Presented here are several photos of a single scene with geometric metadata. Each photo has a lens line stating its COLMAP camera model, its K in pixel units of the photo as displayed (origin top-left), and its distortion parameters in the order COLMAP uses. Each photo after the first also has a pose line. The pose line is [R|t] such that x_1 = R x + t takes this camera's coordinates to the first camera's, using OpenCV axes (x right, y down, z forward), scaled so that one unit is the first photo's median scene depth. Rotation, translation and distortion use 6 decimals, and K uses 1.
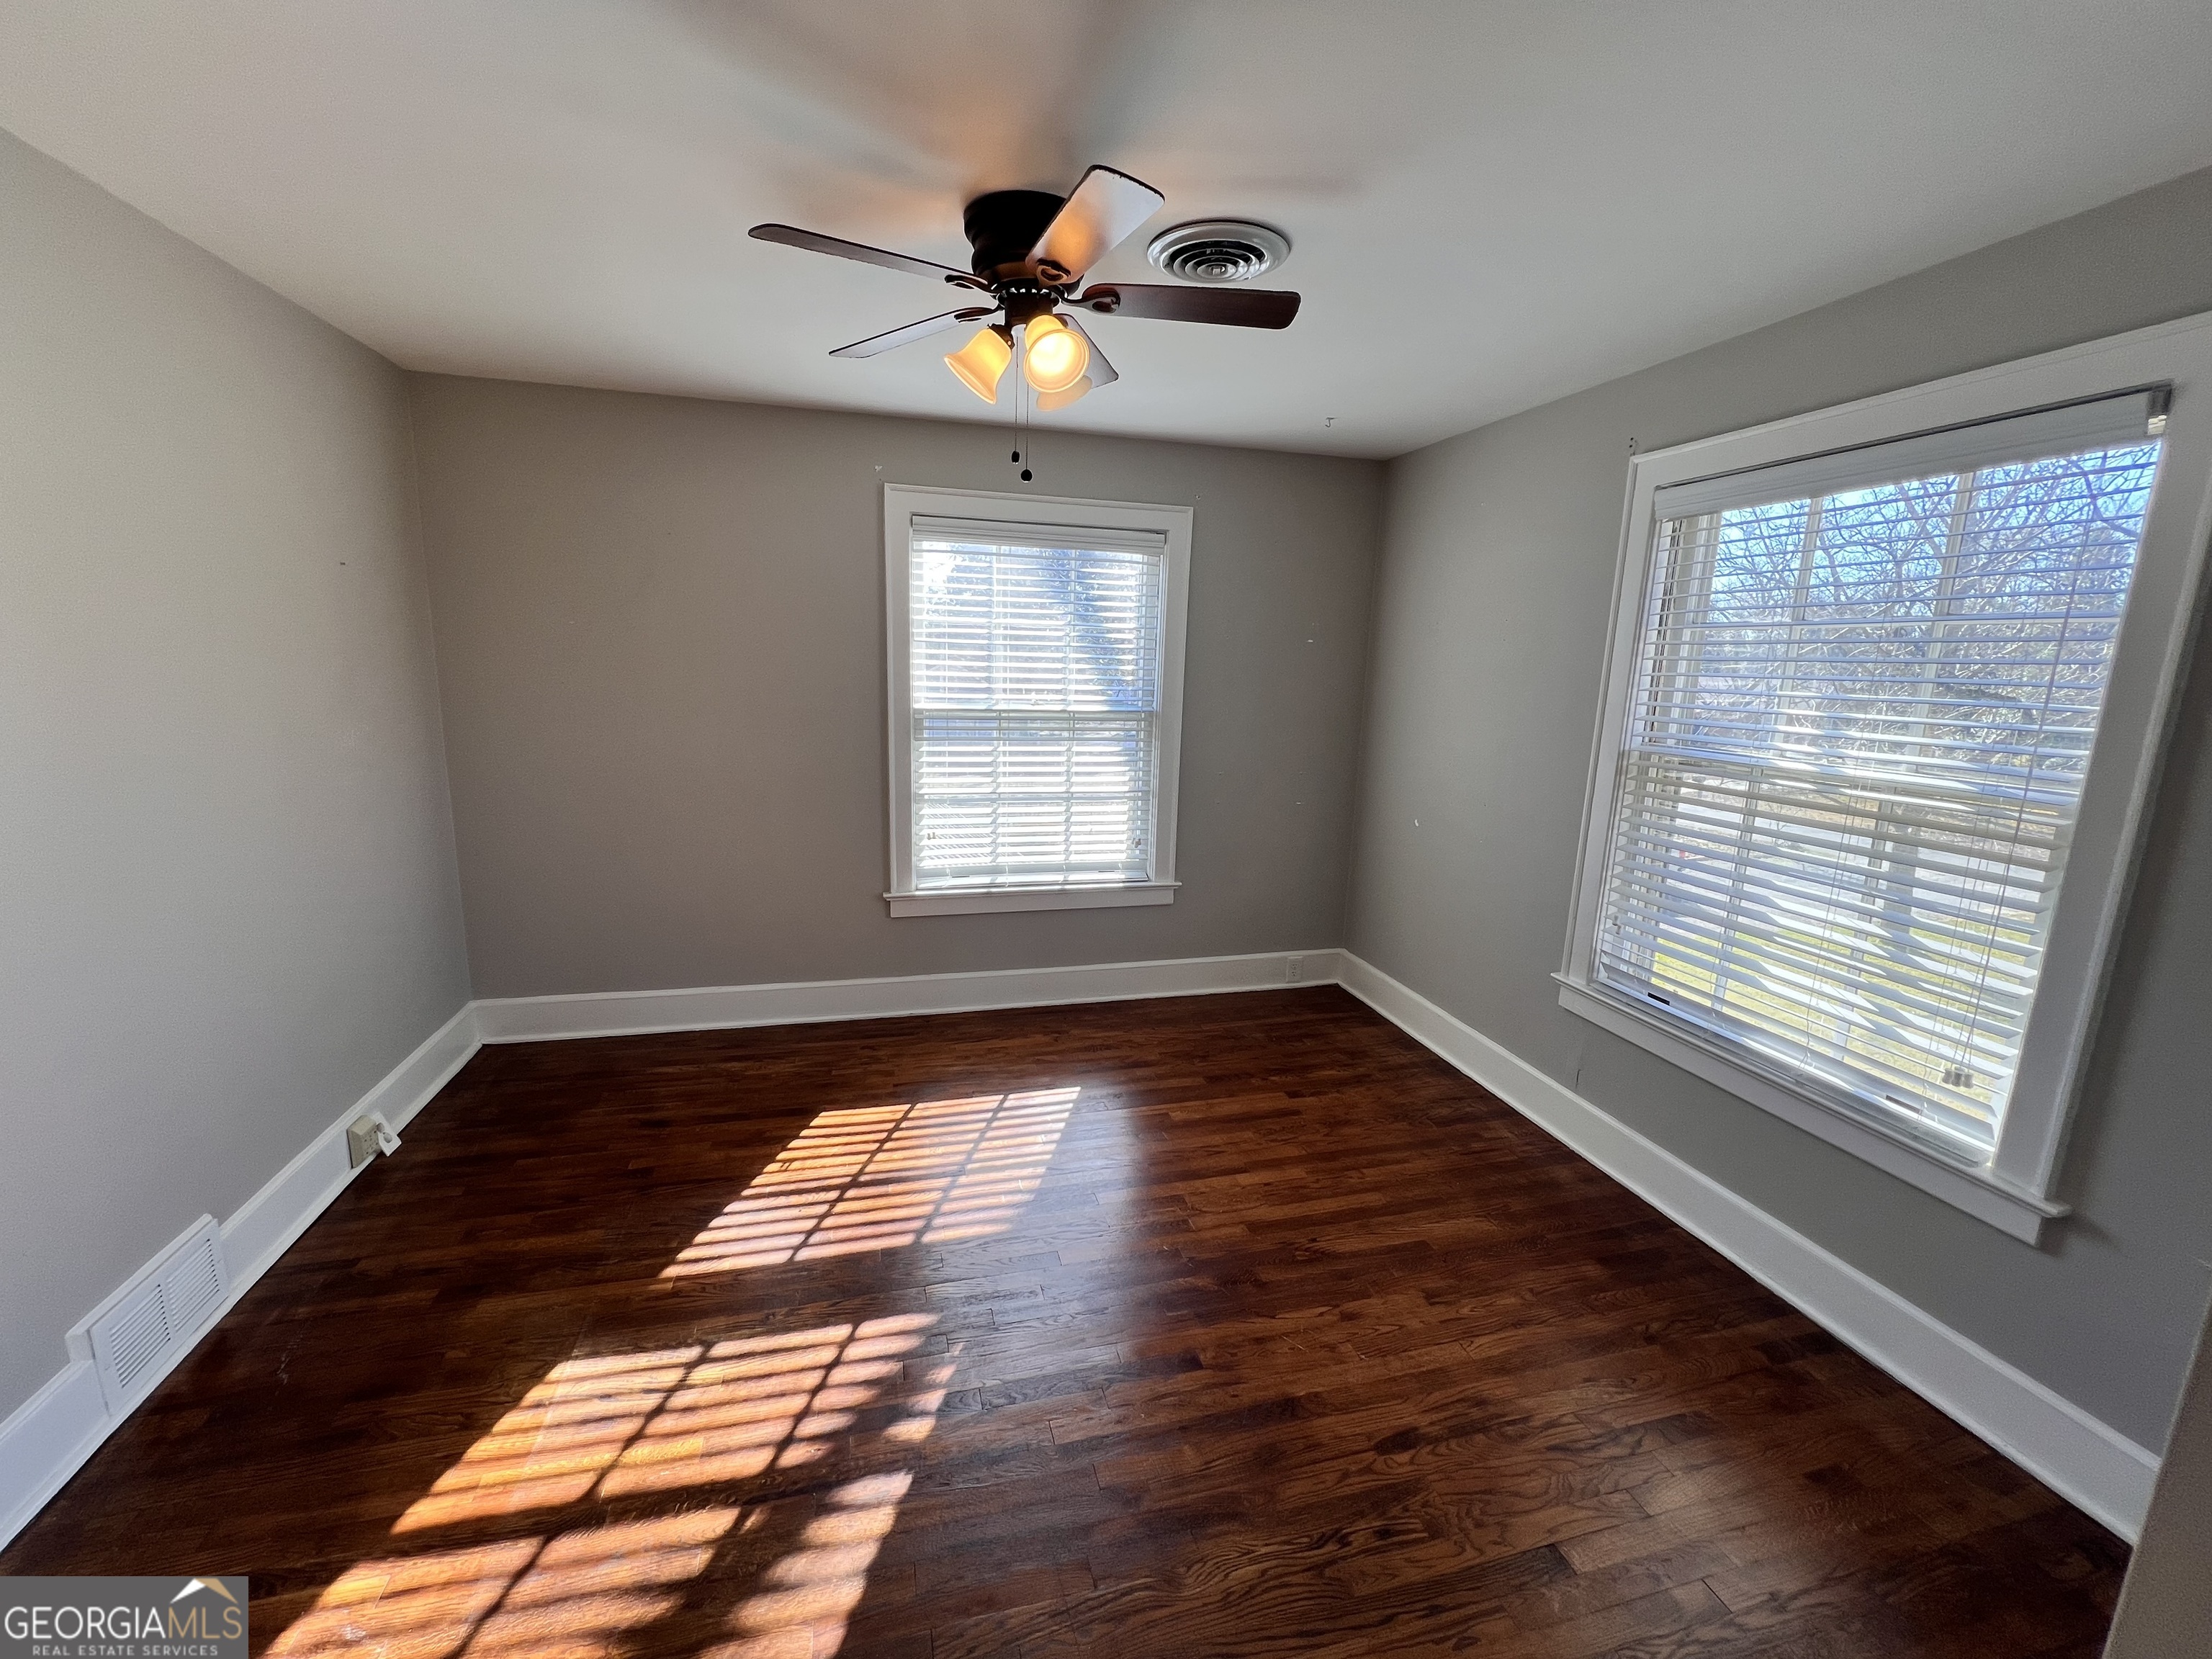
lens RADIAL K [[886.2, 0, 1083.5], [0, 886.2, 827.8], [0, 0, 1]] dist [-0.005056, 0.001093]
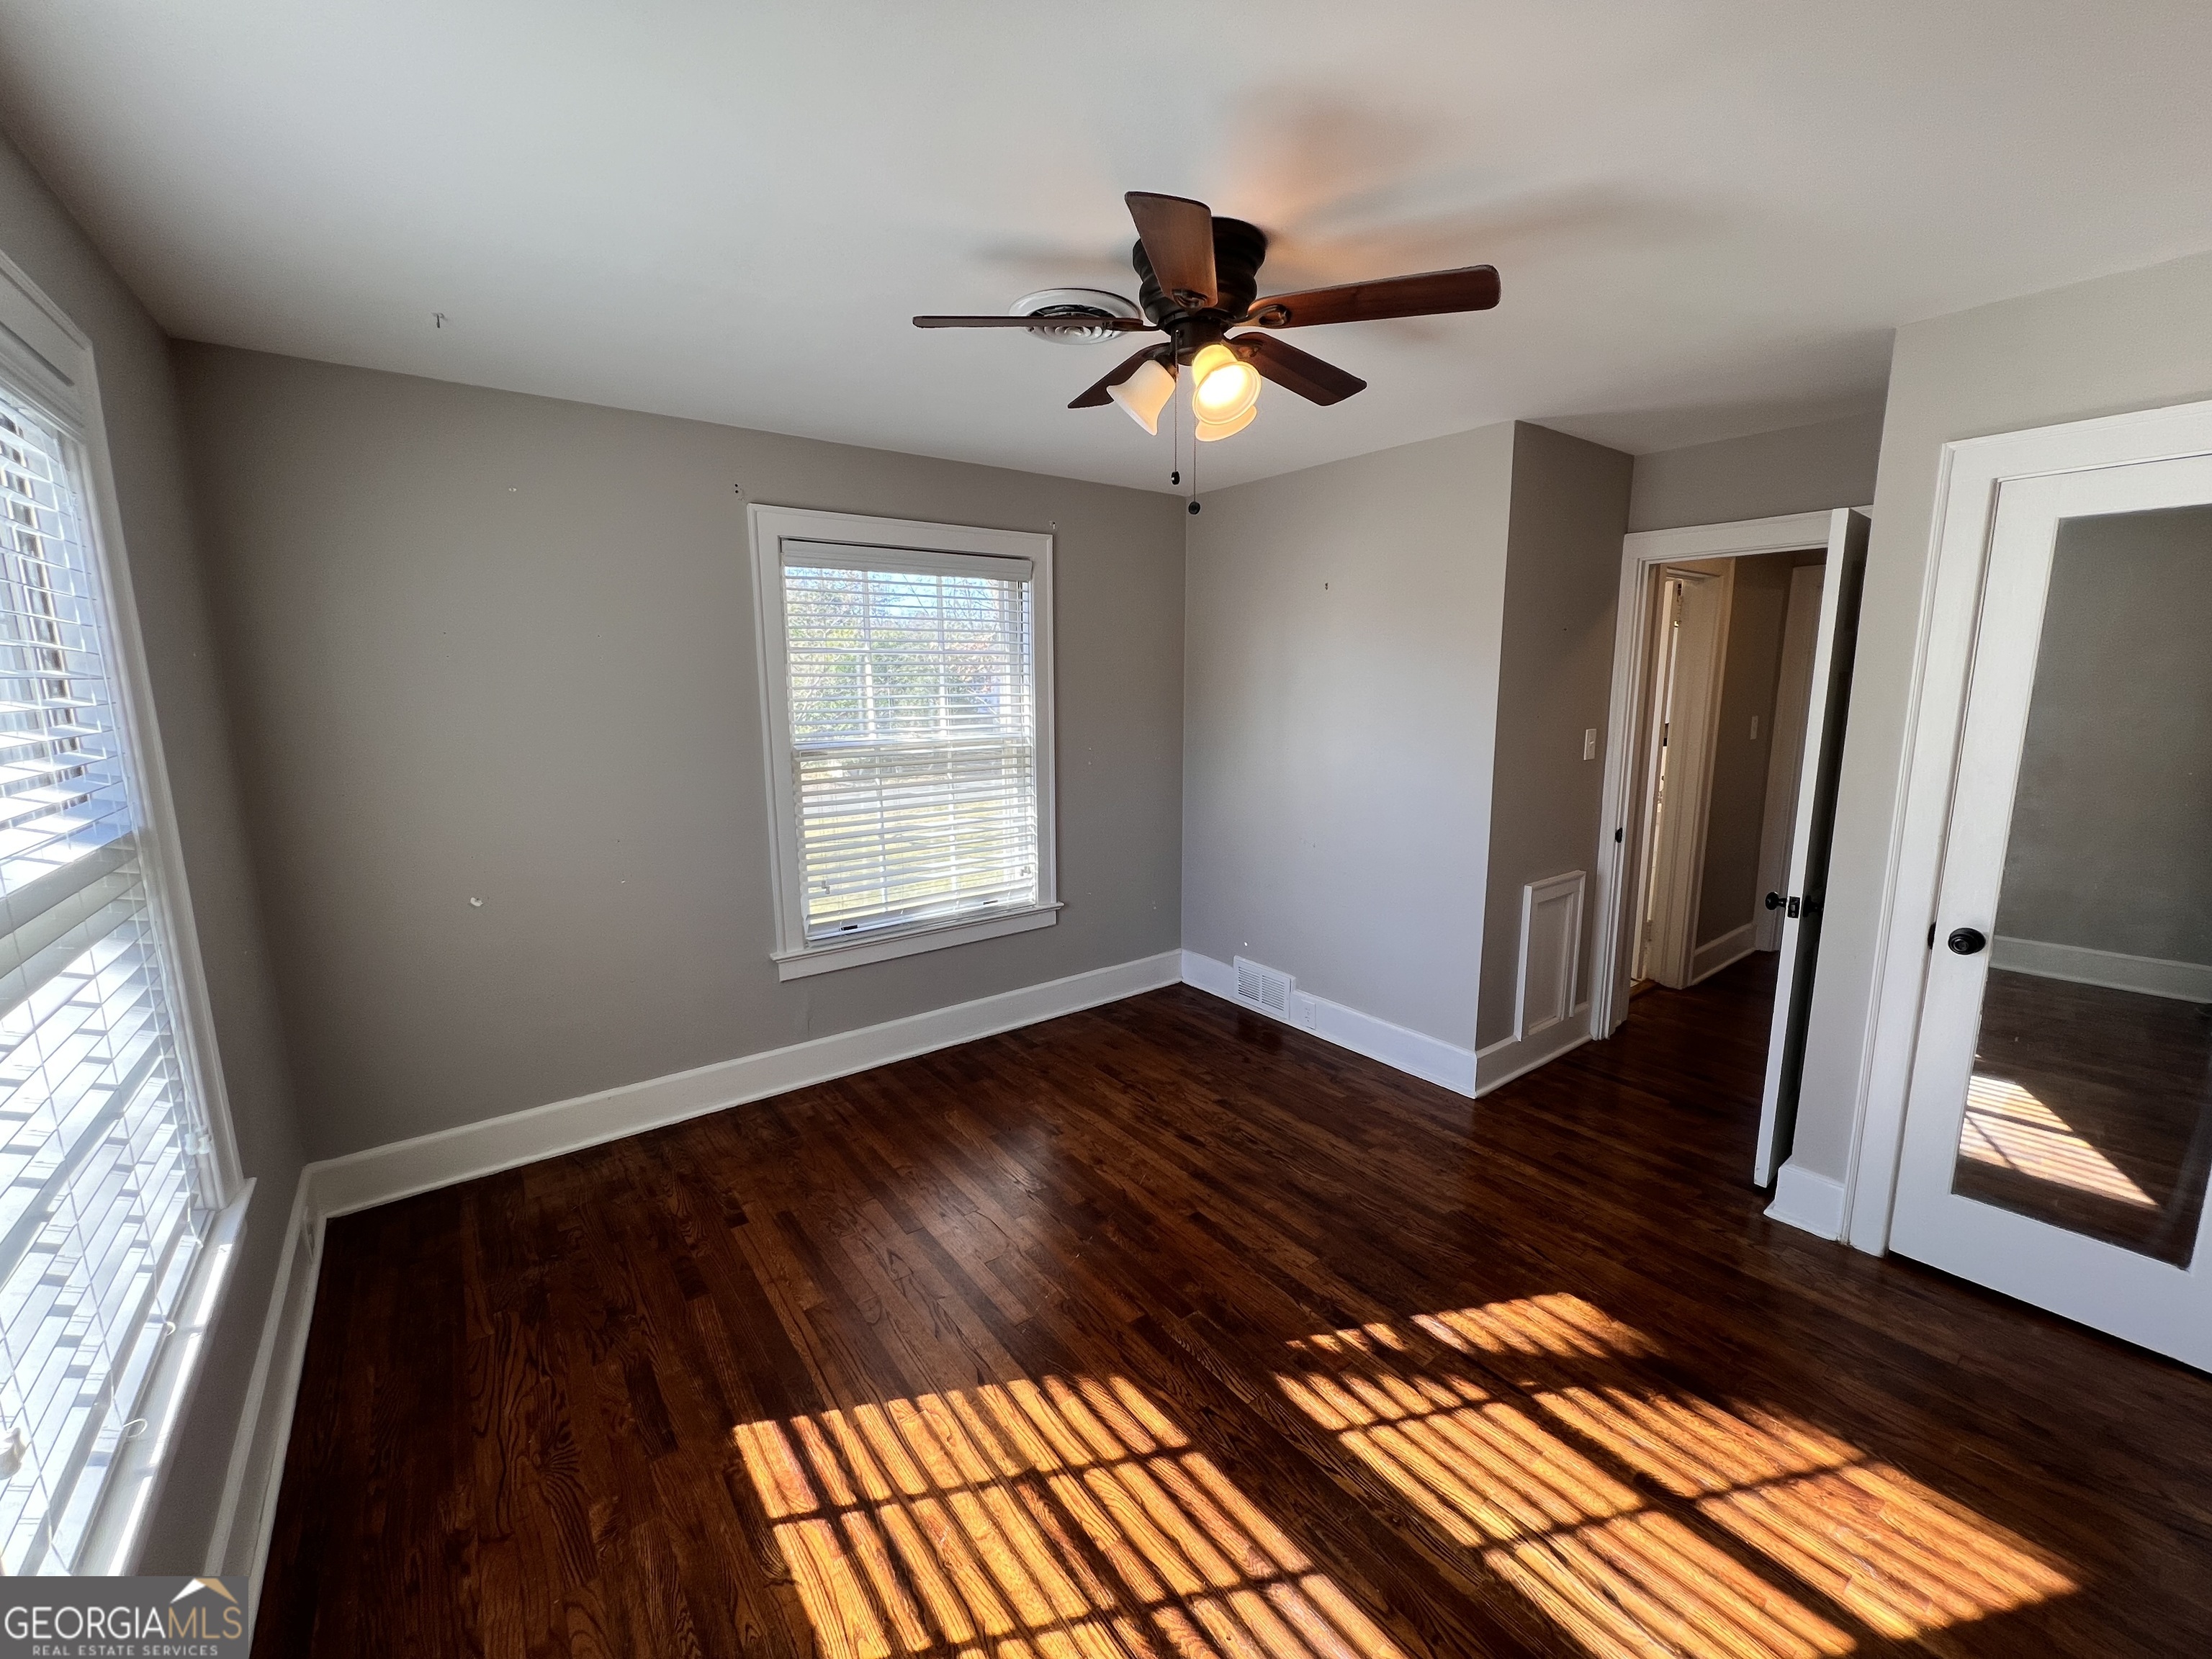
lens RADIAL K [[886.2, 0, 1119.5], [0, 886.2, 821.0], [0, 0, 1]] dist [-0.005056, 0.001093]
pose [[-0.400163, -0.176640, 0.899259, -0.928696], [0.168957, 0.950209, 0.261833, -0.325594], [-0.900735, 0.256713, -0.350394, 1.447009]]
